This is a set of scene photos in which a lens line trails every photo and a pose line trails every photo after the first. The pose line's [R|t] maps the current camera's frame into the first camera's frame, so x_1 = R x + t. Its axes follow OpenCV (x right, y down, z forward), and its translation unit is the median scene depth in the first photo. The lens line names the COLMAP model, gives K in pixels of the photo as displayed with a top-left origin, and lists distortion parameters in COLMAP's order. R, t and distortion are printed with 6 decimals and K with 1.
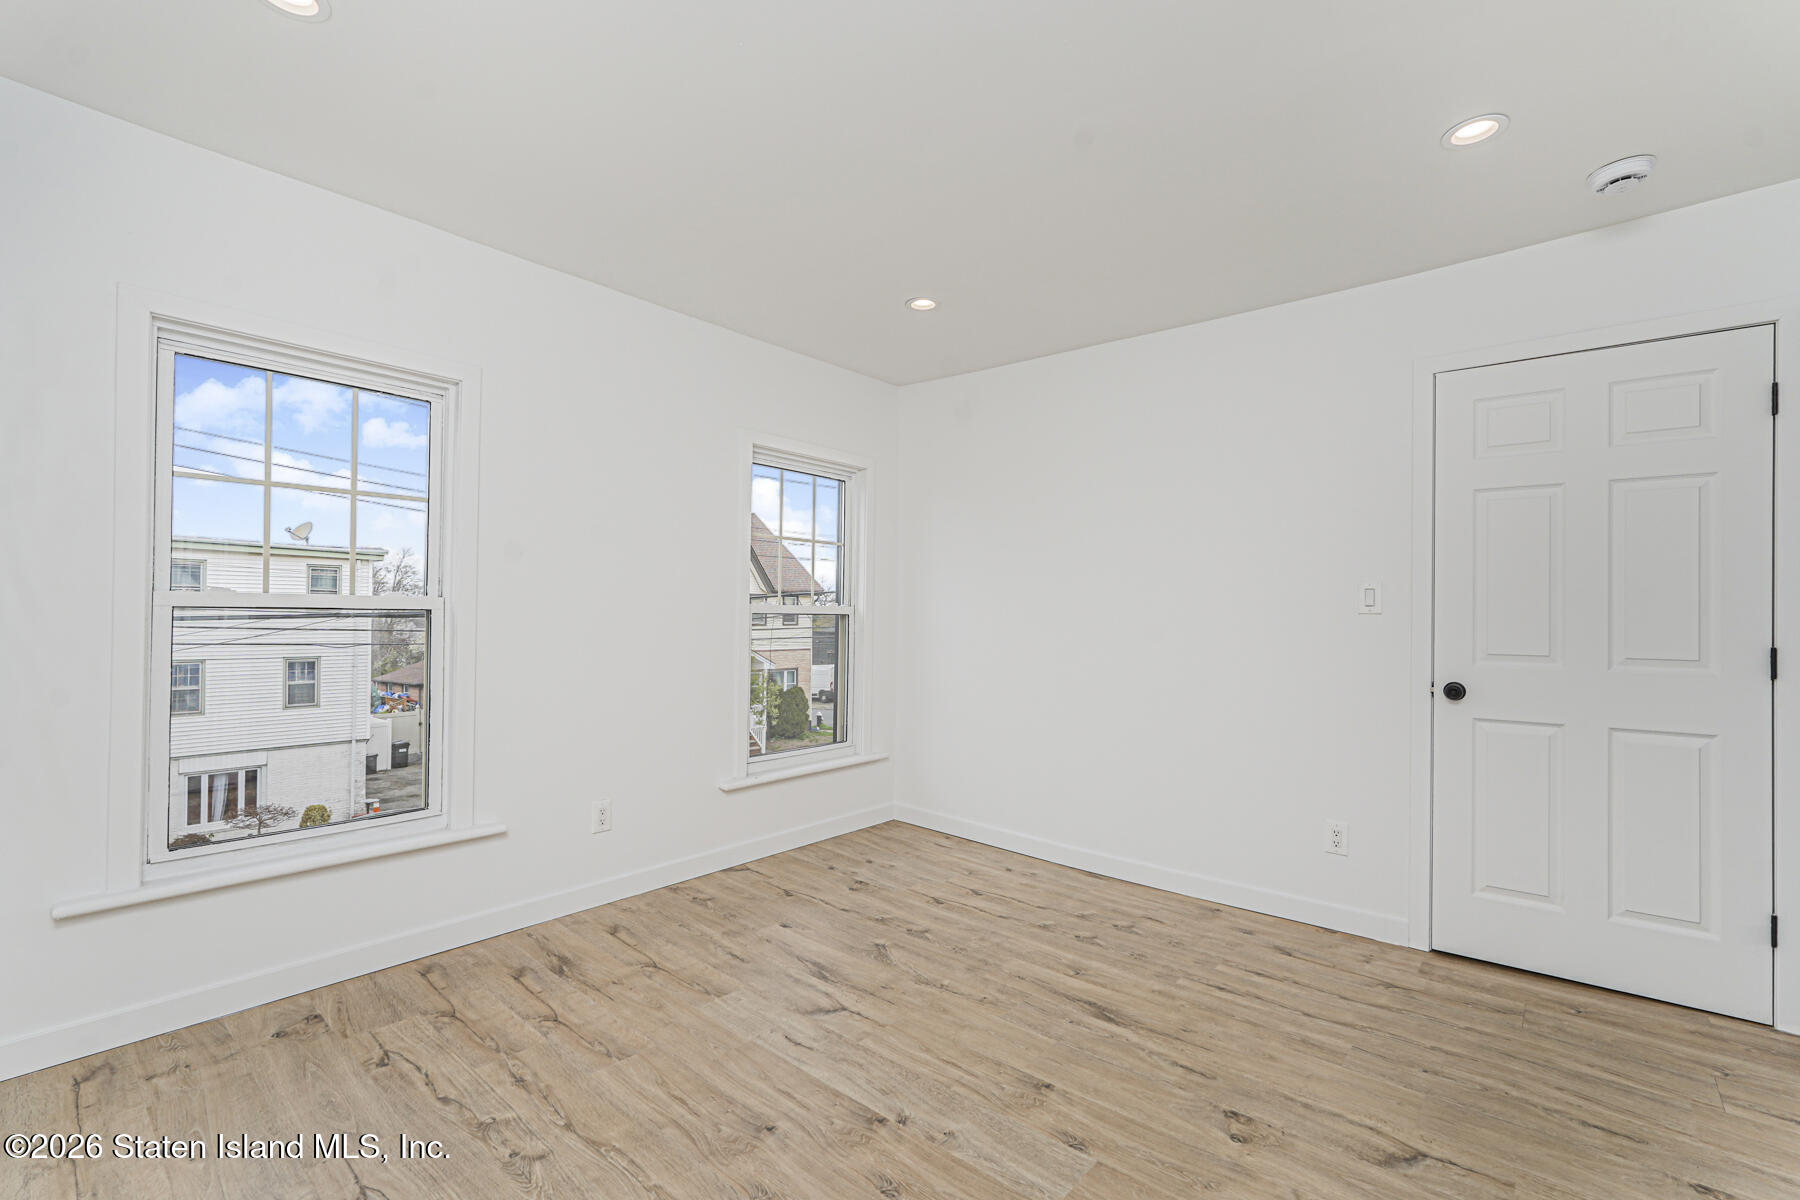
lens RADIAL K [[792.9, 0, 913.2], [0, 792.9, 599.9], [0, 0, 1]] dist [-0.015249, 0.009108]
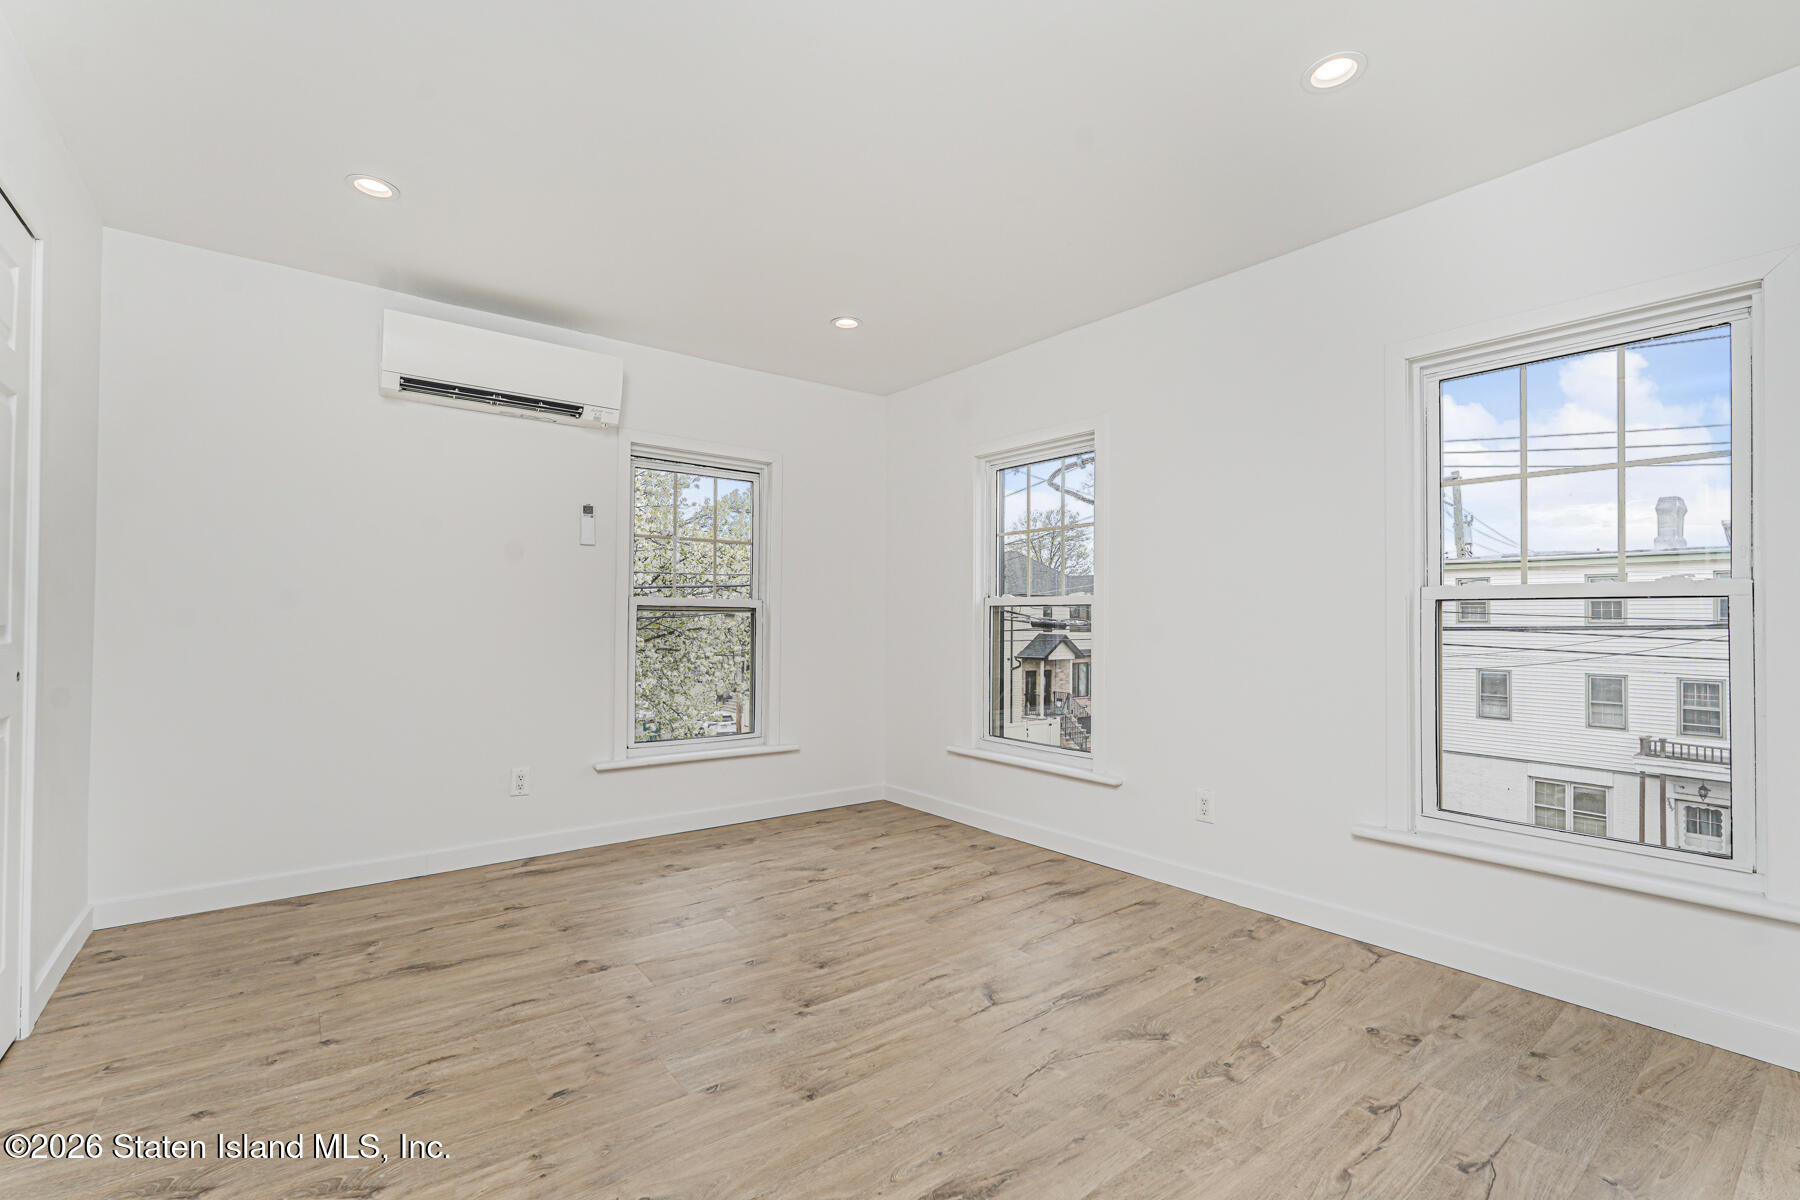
lens RADIAL K [[792.9, 0, 905.9], [0, 792.9, 607.1], [0, 0, 1]] dist [-0.015249, 0.009108]
pose [[-0.199047, -0.028812, -0.979566, 0.861901], [0.010184, 0.999453, -0.031466, 0.055624], [0.979937, -0.016239, -0.198644, 1.044818]]
